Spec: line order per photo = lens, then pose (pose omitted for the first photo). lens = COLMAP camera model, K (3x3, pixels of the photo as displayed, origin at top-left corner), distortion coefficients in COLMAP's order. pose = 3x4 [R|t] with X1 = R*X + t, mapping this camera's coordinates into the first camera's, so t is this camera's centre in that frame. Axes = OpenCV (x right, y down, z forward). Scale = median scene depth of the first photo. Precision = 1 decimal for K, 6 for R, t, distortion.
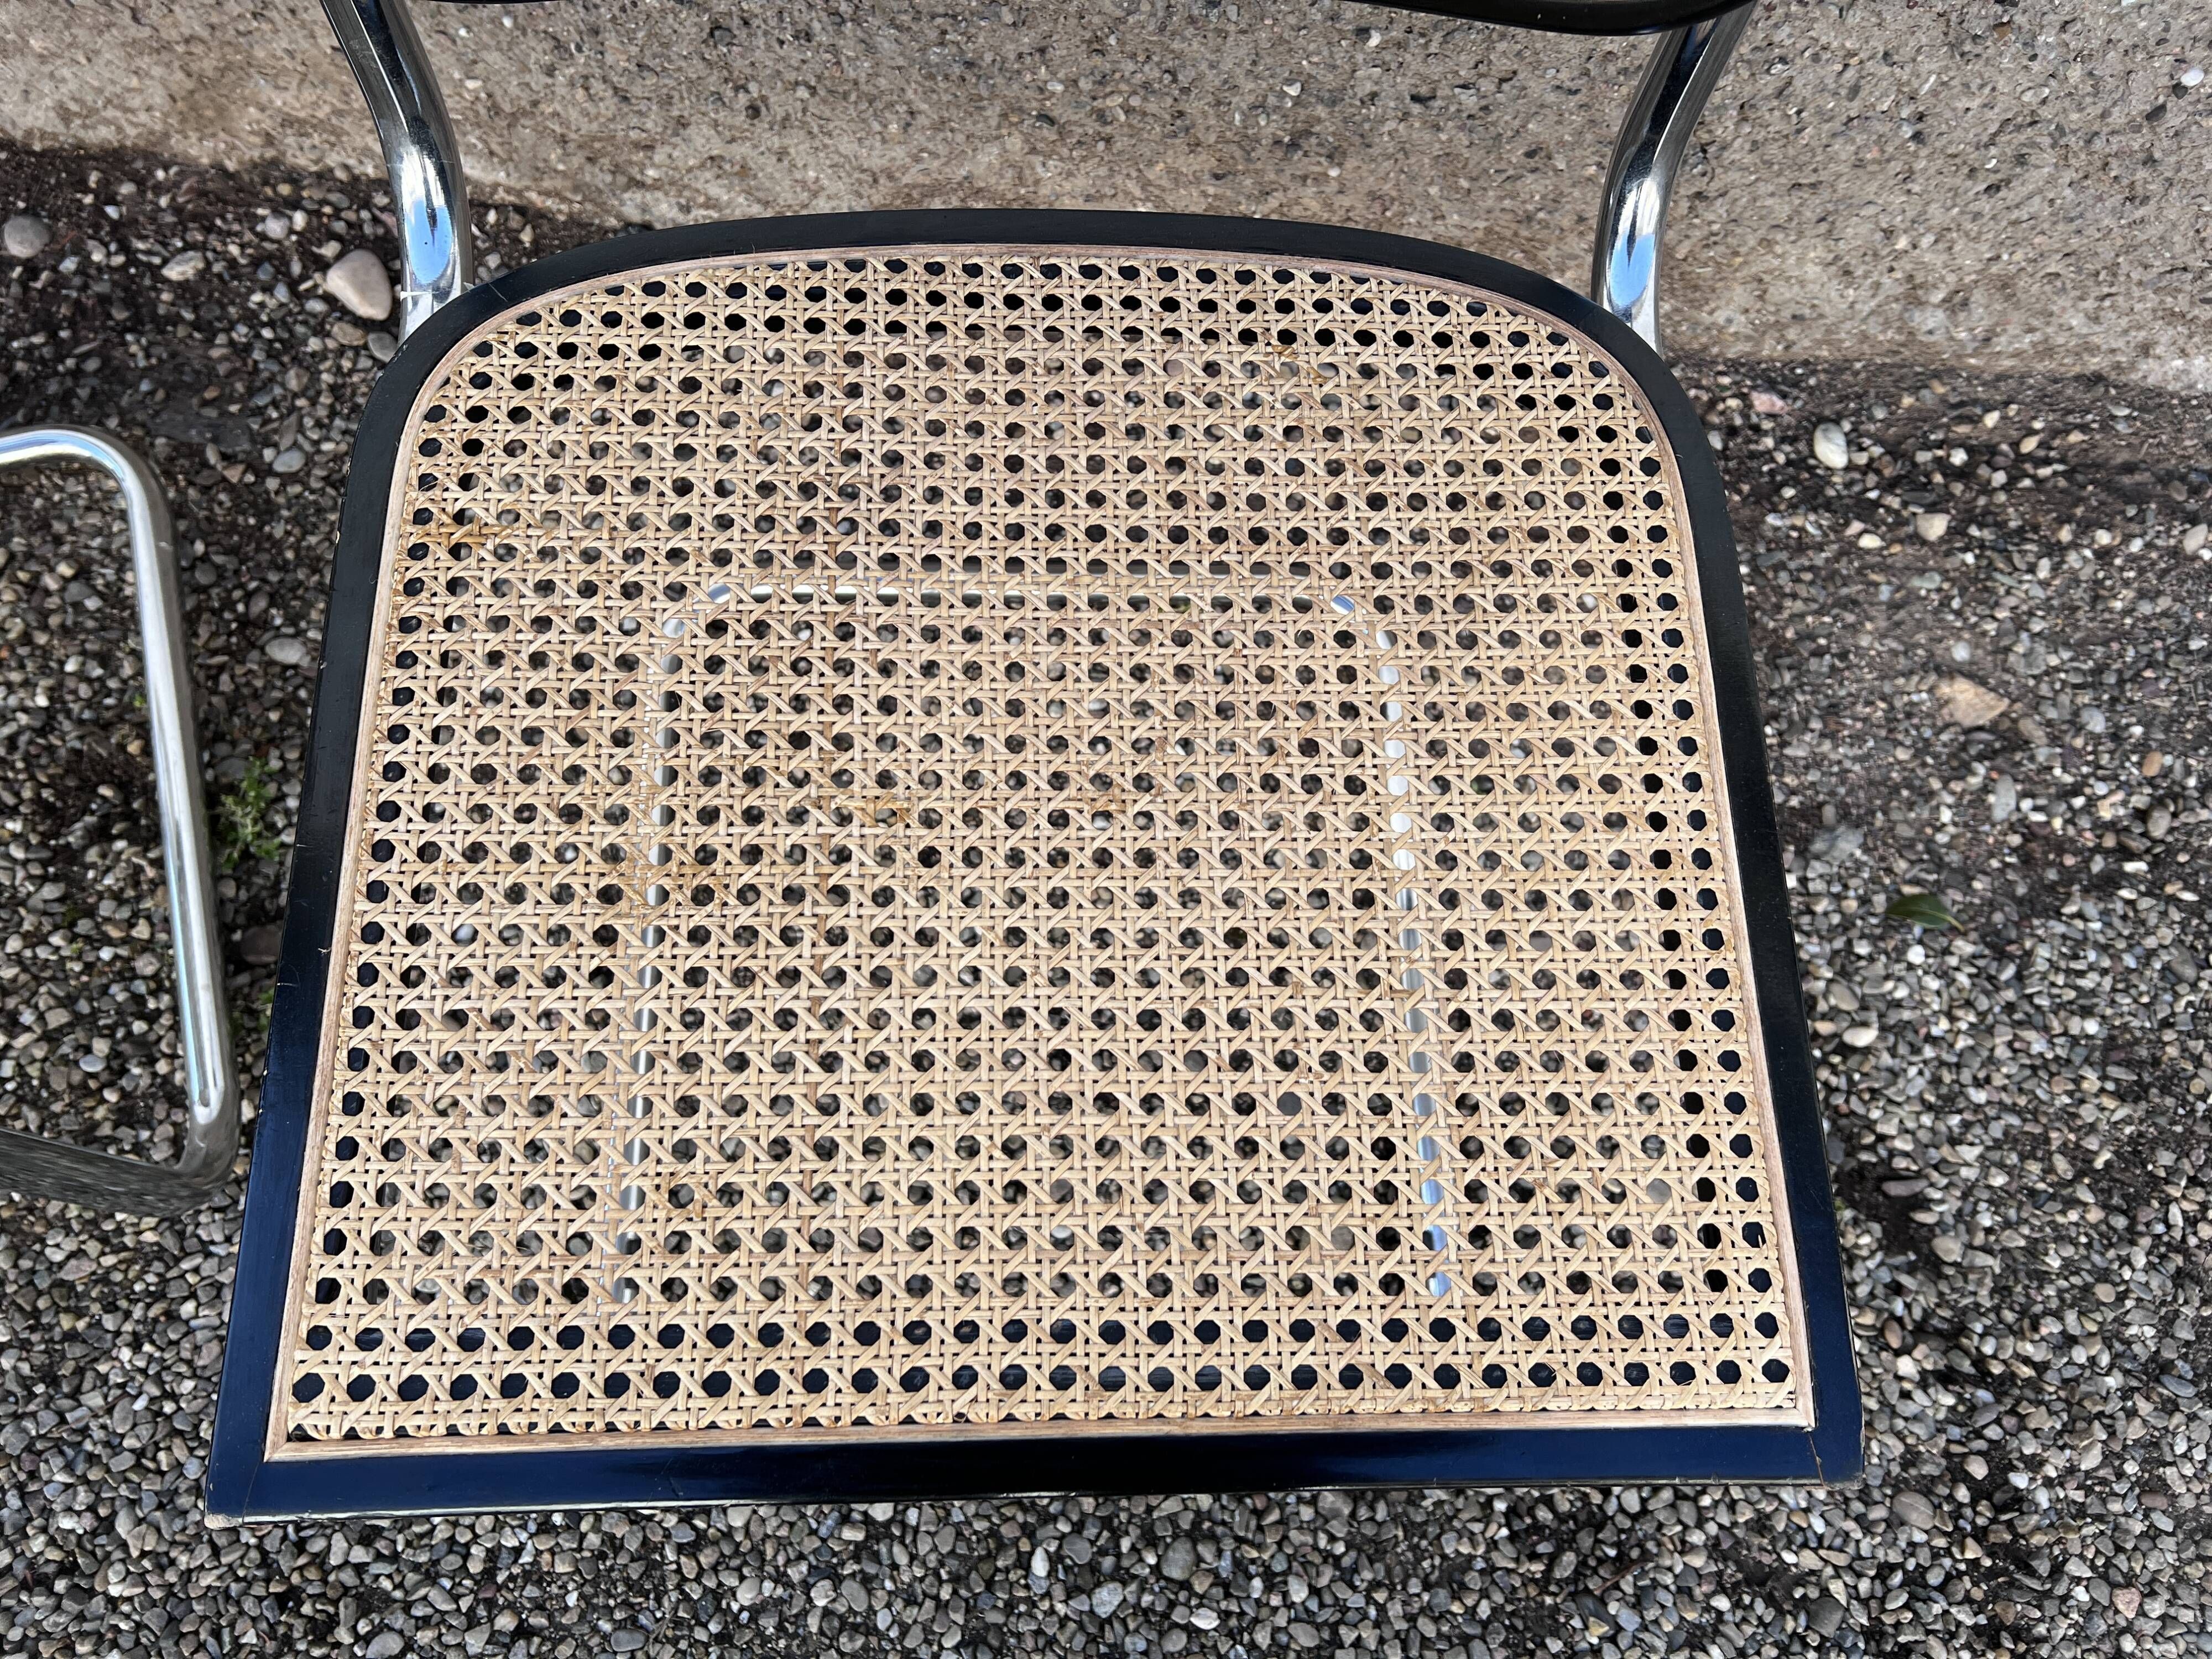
lens RADIAL K [[1686.7, 0, 1107.2], [0, 1686.7, 821.2], [0, 0, 1]] dist [0.046803, -0.058164]
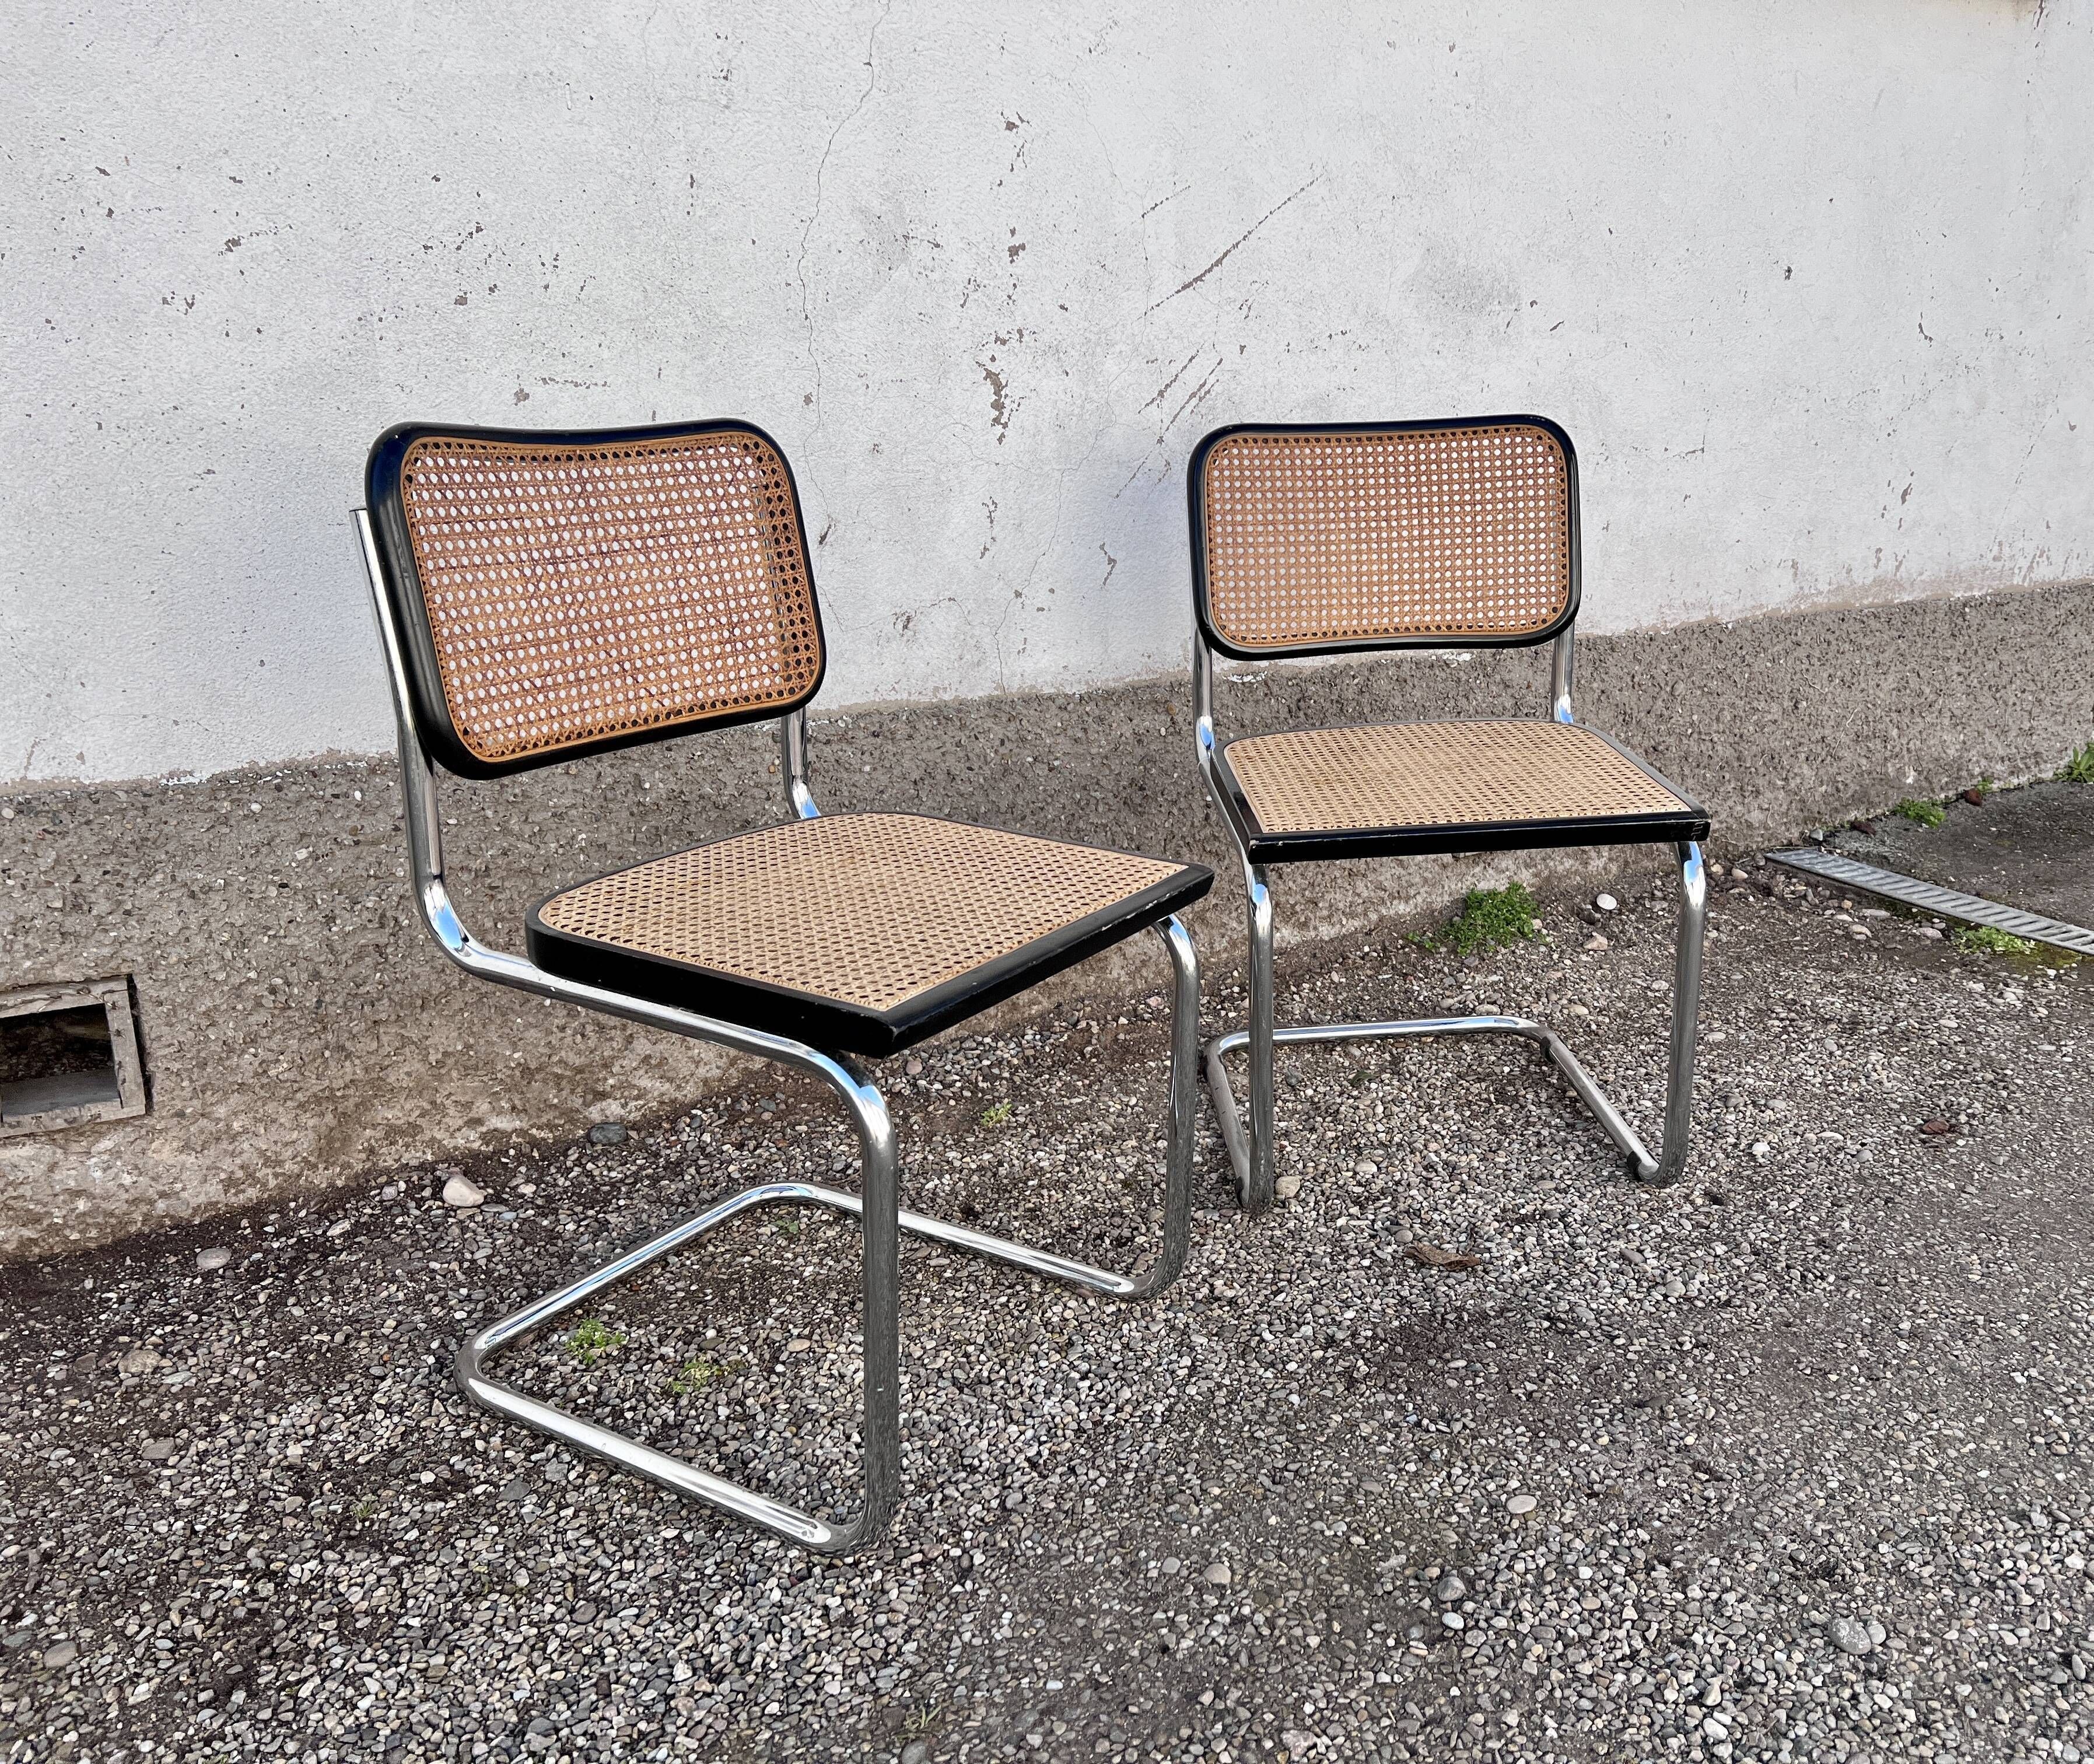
lens RADIAL K [[1783.0, 0, 1223.0], [0, 1783.0, 892.8], [0, 0, 1]] dist [0.037044, -0.047803]
pose [[0.728168, -0.231447, 0.645139, -1.089770], [0.646377, 0.544957, -0.534059, 1.056823], [-0.227967, 0.805887, 0.546422, -0.389967]]
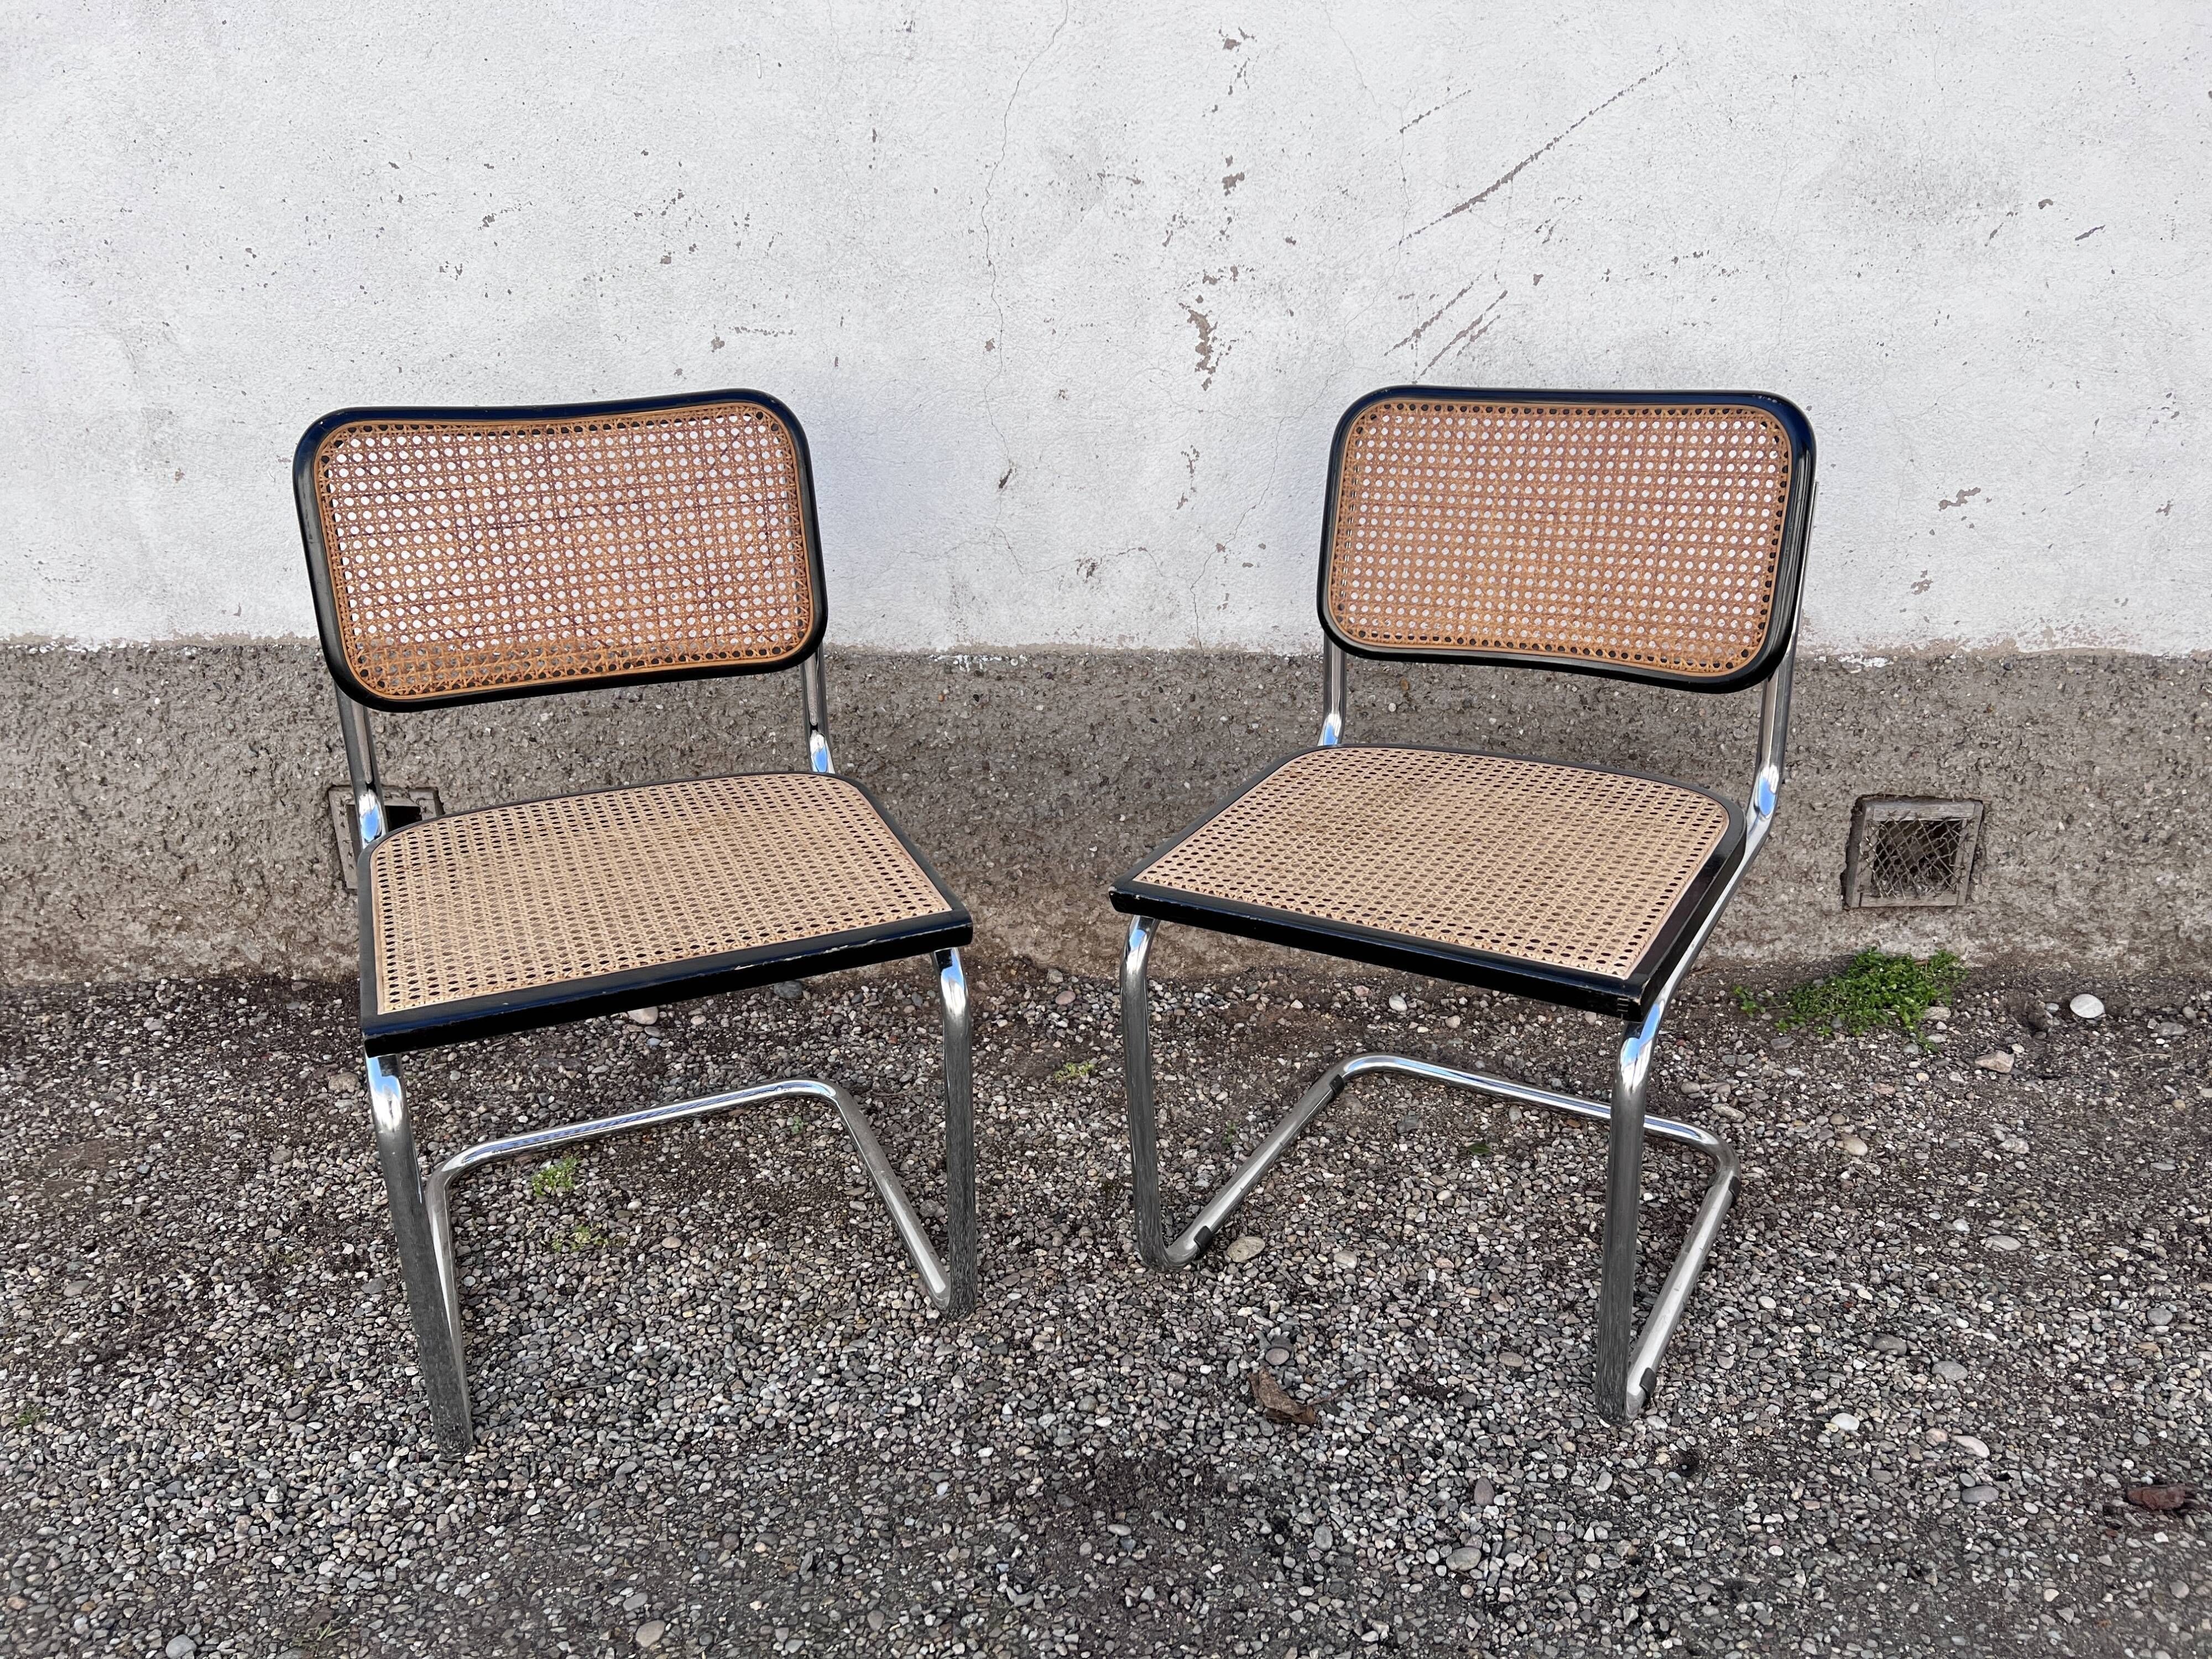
lens RADIAL K [[1686.7, 0, 1123.0], [0, 1686.7, 821.4], [0, 0, 1]] dist [0.046803, -0.058164]
pose [[0.995050, -0.085187, 0.051181, 0.036132], [0.095458, 0.676045, -0.730651, 1.169928], [0.027641, 0.731920, 0.680830, -0.545926]]
